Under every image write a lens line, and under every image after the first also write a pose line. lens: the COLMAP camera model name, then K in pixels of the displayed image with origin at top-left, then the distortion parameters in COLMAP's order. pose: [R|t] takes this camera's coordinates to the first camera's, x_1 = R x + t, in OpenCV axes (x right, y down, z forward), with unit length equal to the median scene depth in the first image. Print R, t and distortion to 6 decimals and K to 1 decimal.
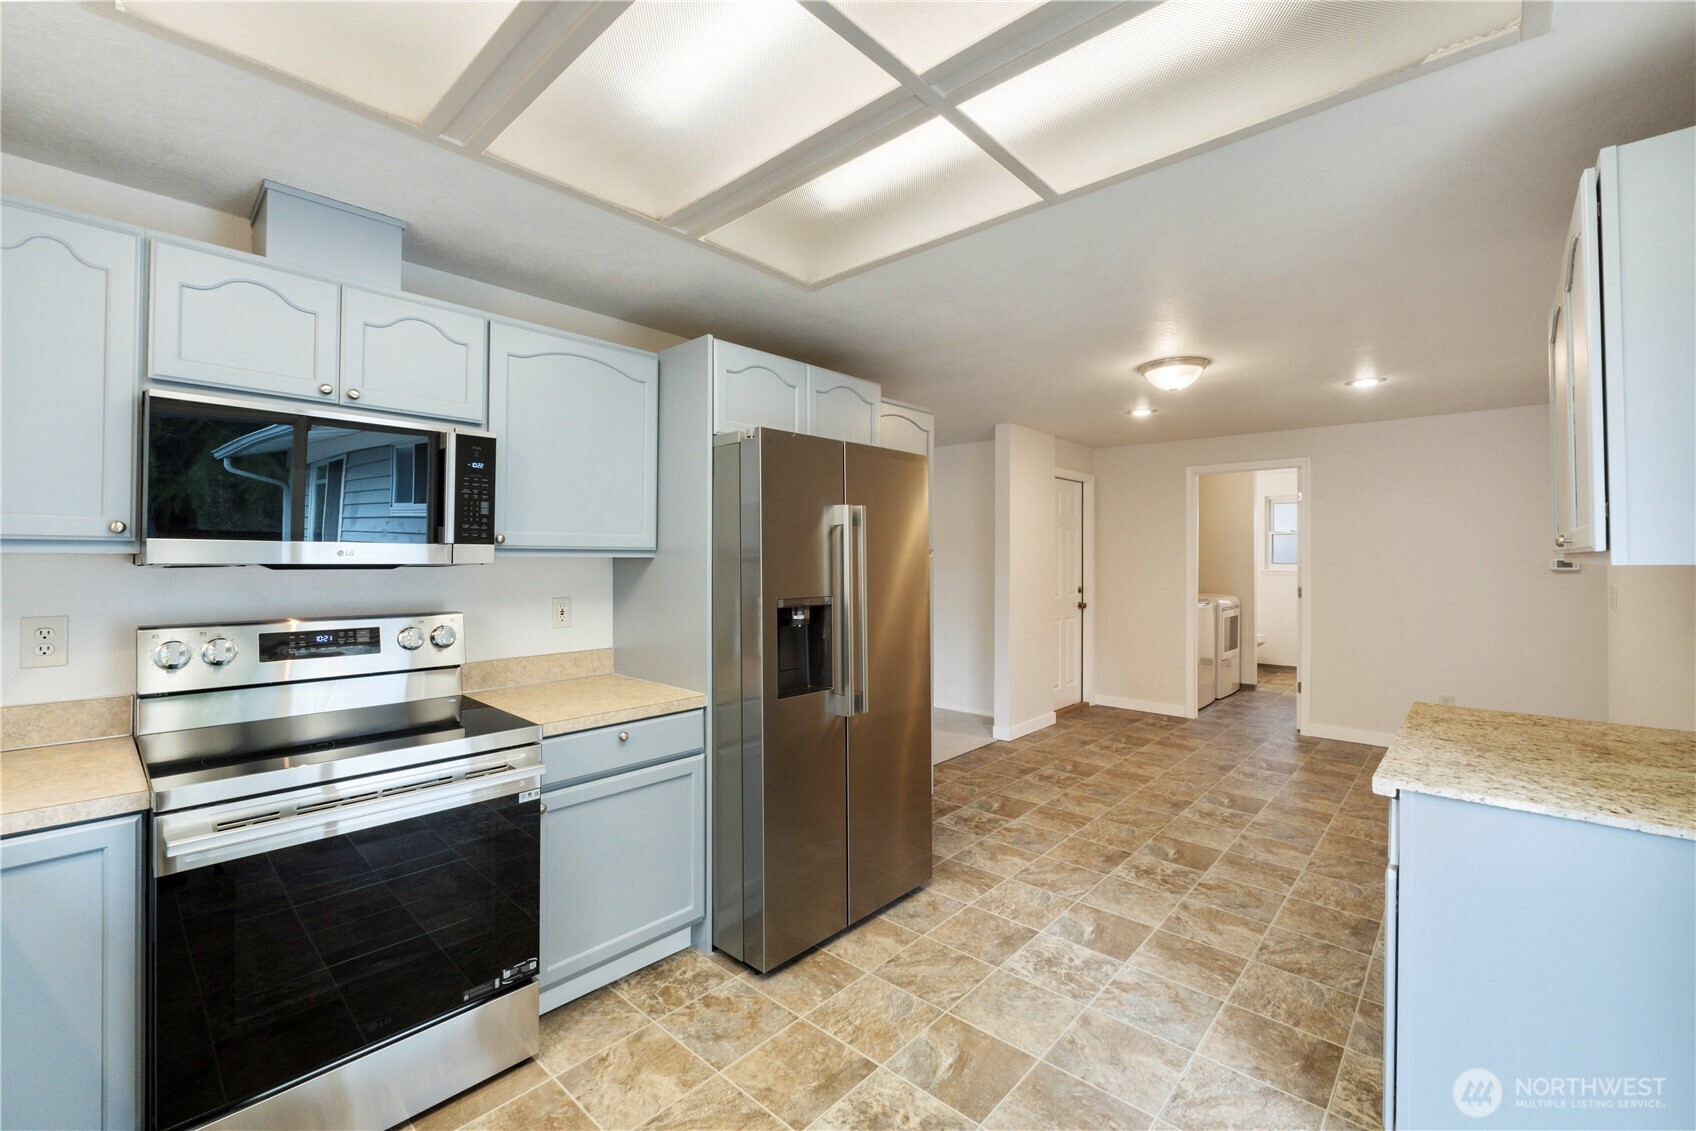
lens RADIAL K [[714.1, 0, 841.6], [0, 714.1, 513.7], [0, 0, 1]] dist [-0.005108, -0.001521]
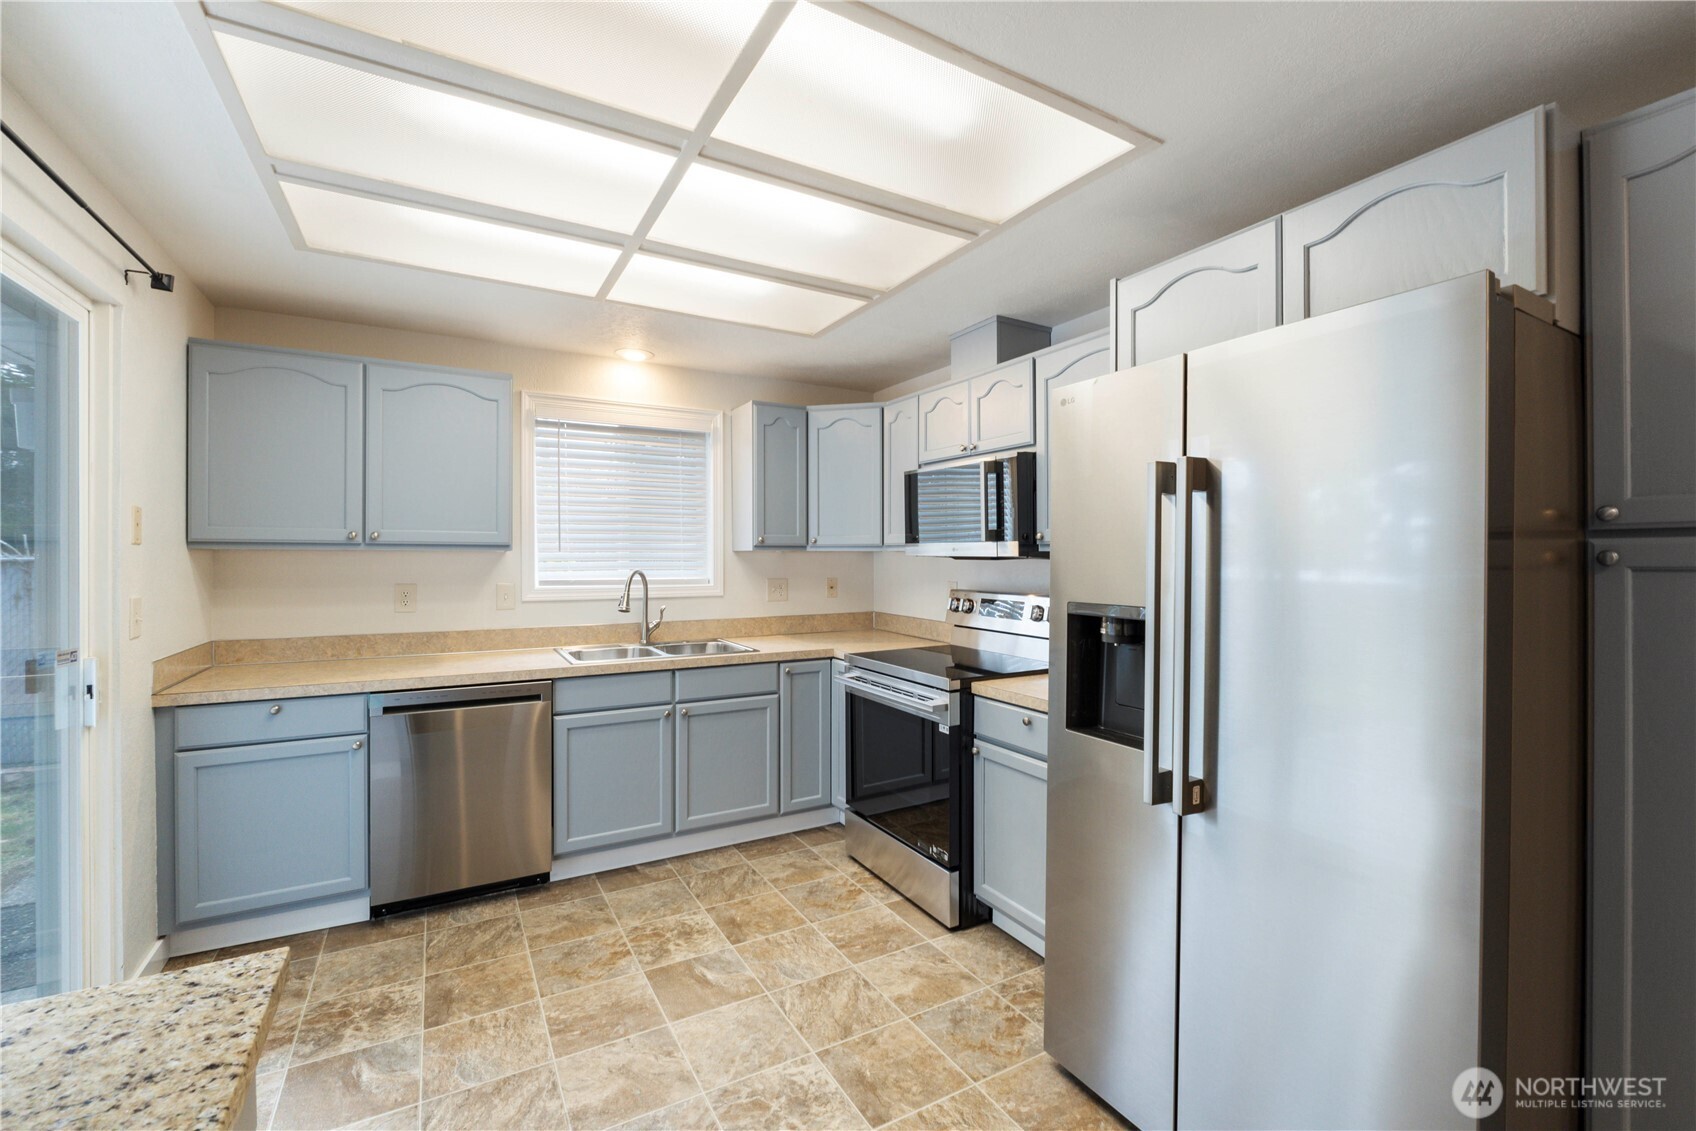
lens RADIAL K [[714.1, 0, 852.2], [0, 714.1, 553.1], [0, 0, 1]] dist [-0.005108, -0.001521]
pose [[-0.303937, -0.007185, -0.952665, 0.683234], [0.055330, 0.998151, -0.025180, 0.069071], [0.951084, -0.060364, -0.302978, 0.975811]]
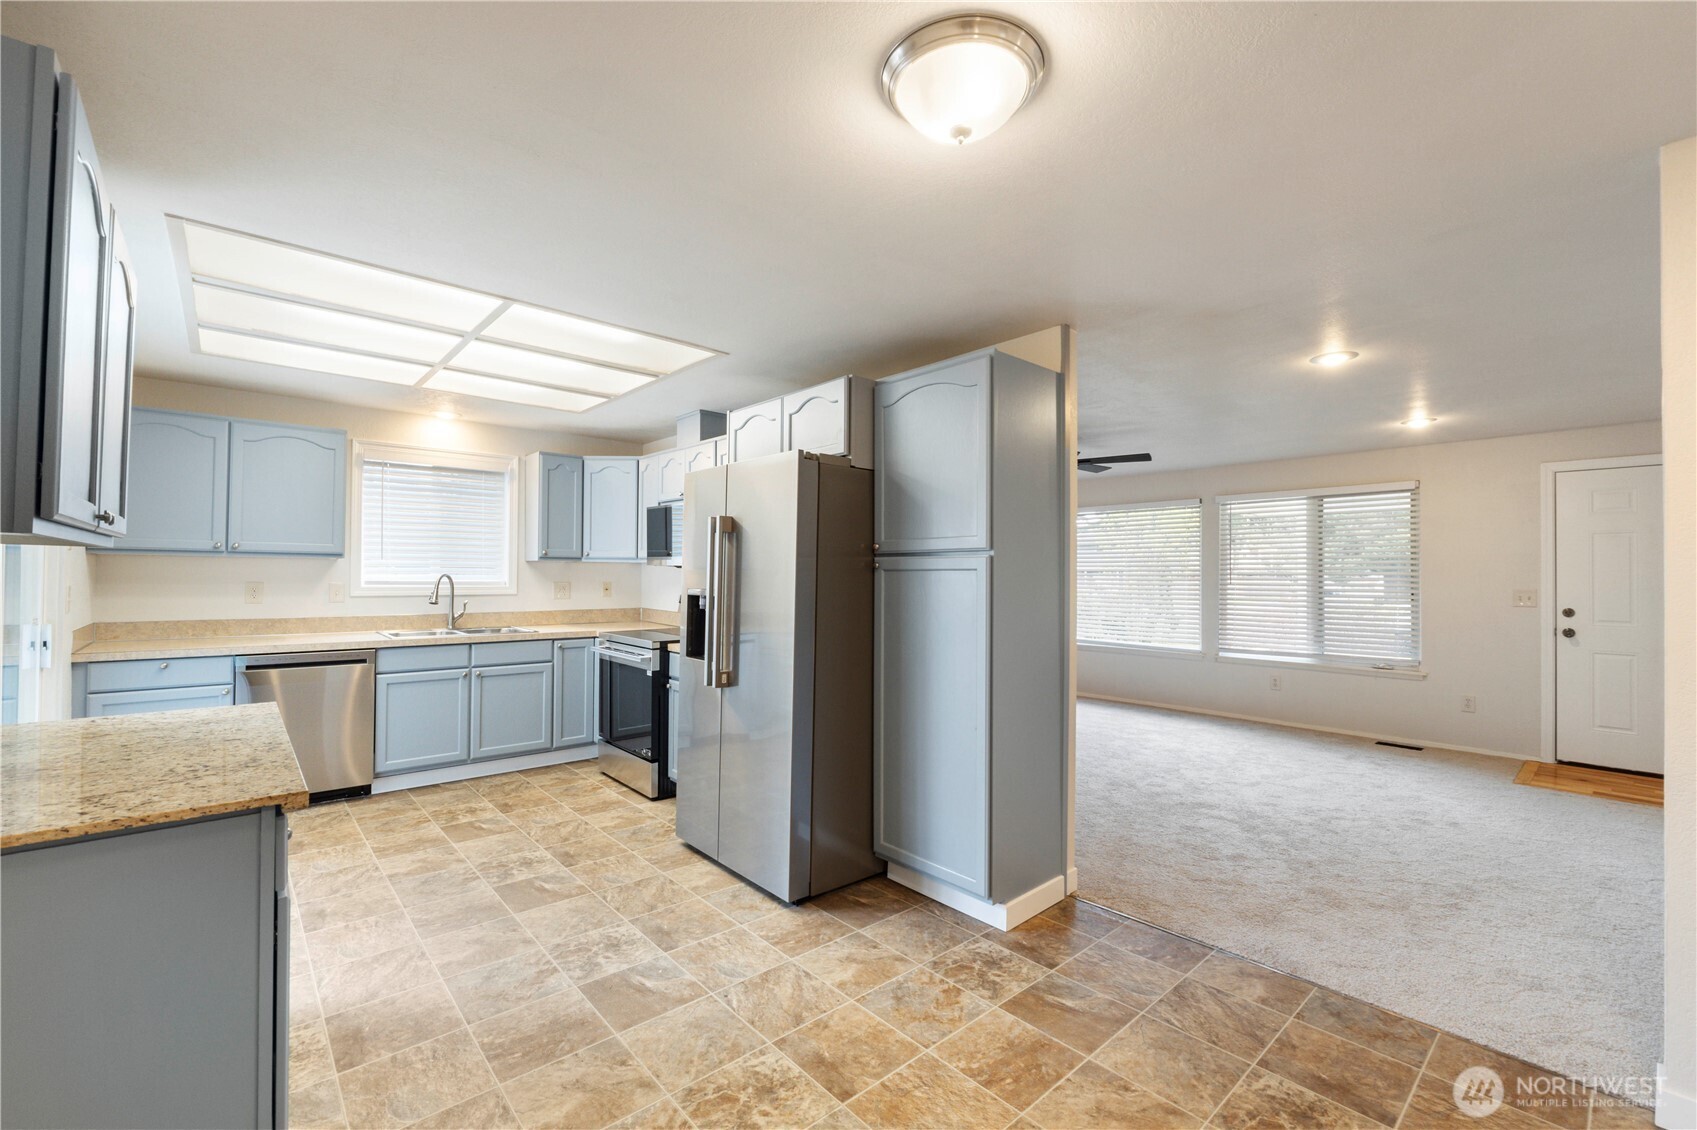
lens RADIAL K [[714.5, 0, 853.0], [0, 714.5, 561.0], [0, 0, 1]] dist [-0.005108, -0.001521]
pose [[-0.106144, -0.019392, -0.994162, 1.240047], [0.049484, 0.998468, -0.024759, 0.109719], [0.993119, -0.051823, -0.105022, 1.419808]]
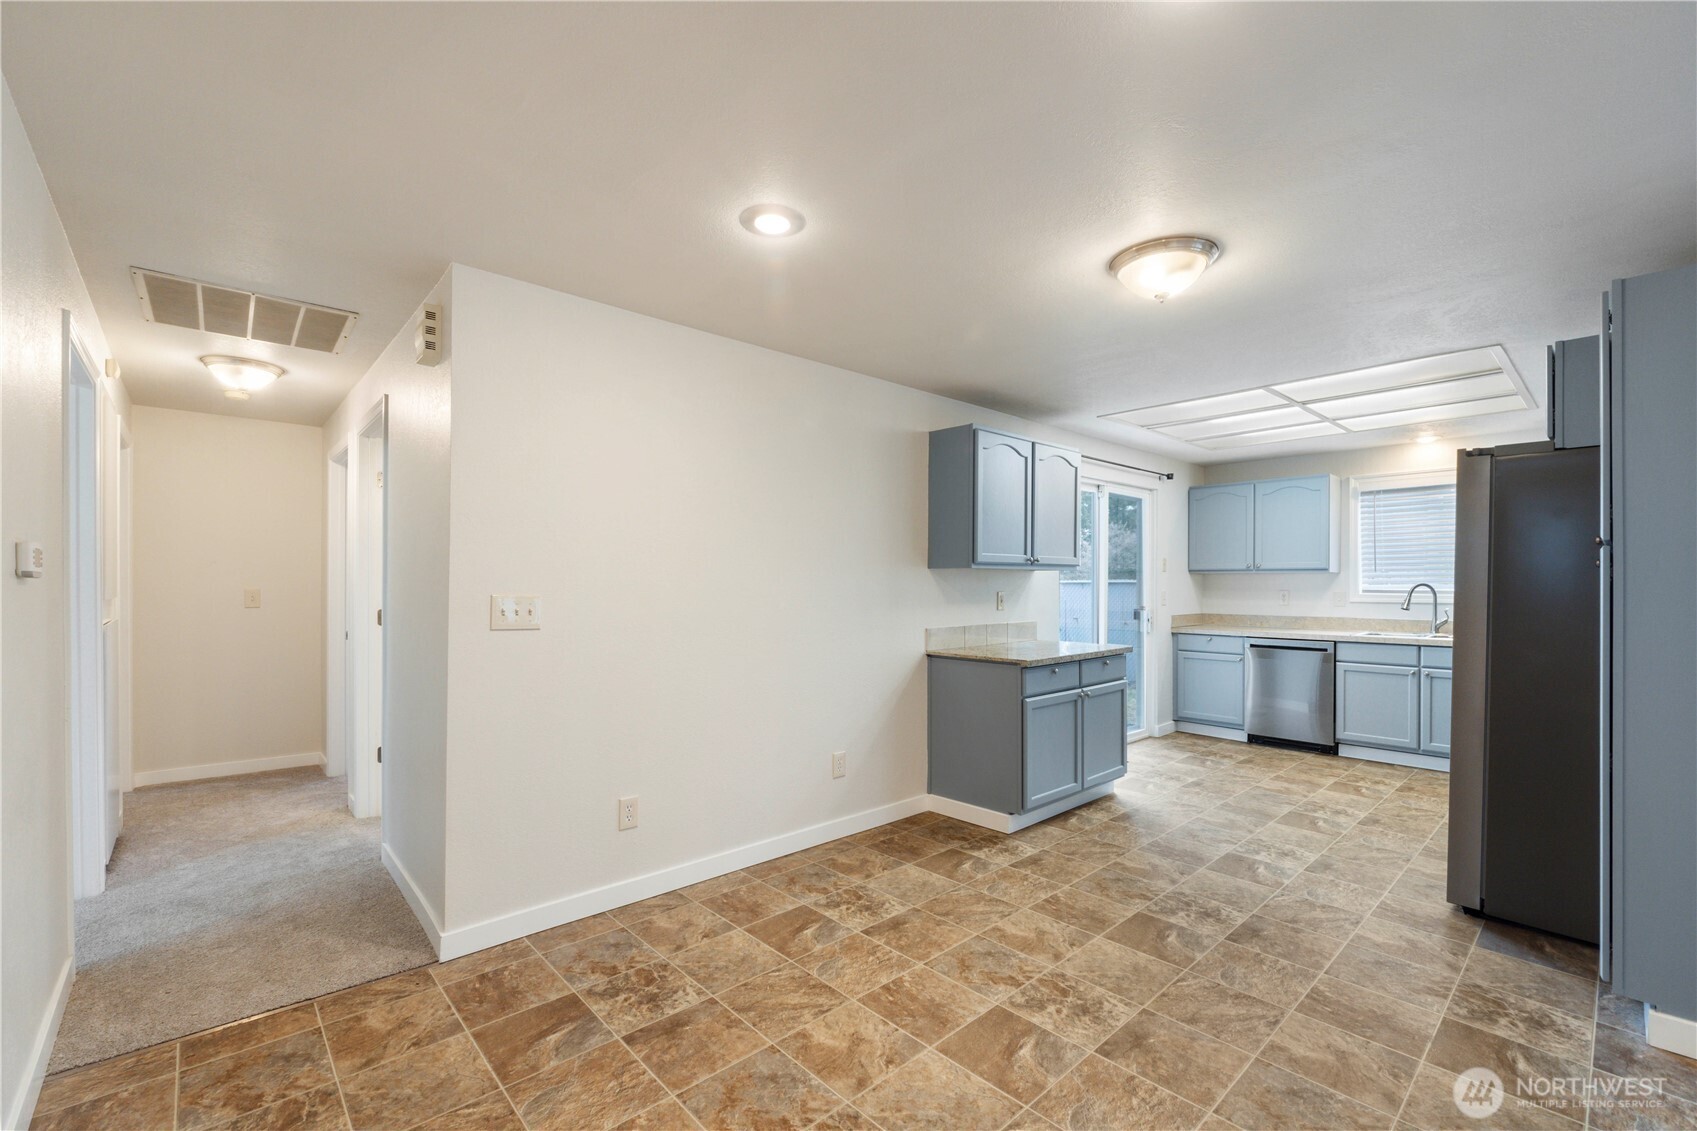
lens RADIAL K [[714.5, 0, 833.8], [0, 714.5, 597.3], [0, 0, 1]] dist [-0.005108, -0.001521]
pose [[-0.994327, -0.003308, 0.106317, 0.981926], [-0.007729, 0.999121, -0.041203, 0.182154], [-0.106087, -0.041791, -0.993478, 2.396330]]
